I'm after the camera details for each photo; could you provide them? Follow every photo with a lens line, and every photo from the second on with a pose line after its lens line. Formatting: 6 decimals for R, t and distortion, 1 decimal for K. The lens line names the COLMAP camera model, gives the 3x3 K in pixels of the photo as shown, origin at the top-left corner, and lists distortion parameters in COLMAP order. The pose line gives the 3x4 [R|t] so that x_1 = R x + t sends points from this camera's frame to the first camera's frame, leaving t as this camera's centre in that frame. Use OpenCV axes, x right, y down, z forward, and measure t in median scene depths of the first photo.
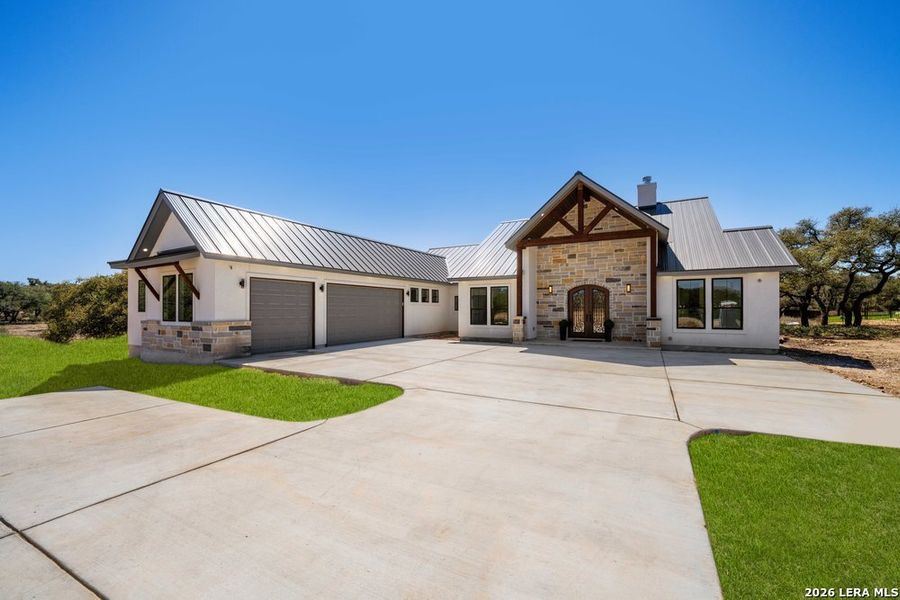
lens RADIAL K [[379.0, 0, 448.7], [0, 379.0, 310.1], [0, 0, 1]] dist [-0.030657, 0.011295]
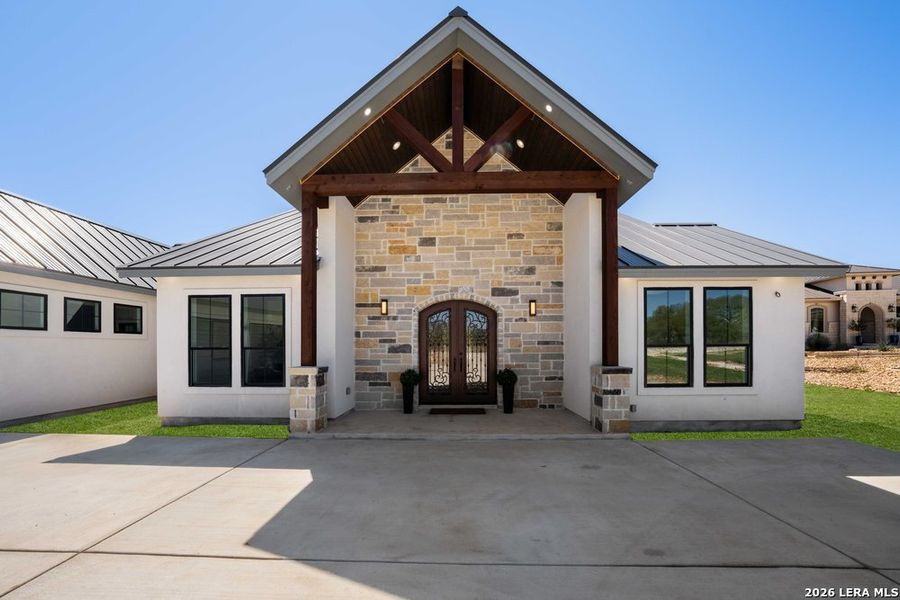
lens RADIAL K [[344.5, 0, 464.0], [0, 344.5, 342.1], [0, 0, 1]] dist [-0.001419, 0.000002]
pose [[0.870258, 0.002967, 0.492587, 0.150208], [0.003272, 0.999925, -0.011804, -0.004746], [-0.492585, 0.011884, 0.870183, 0.602686]]
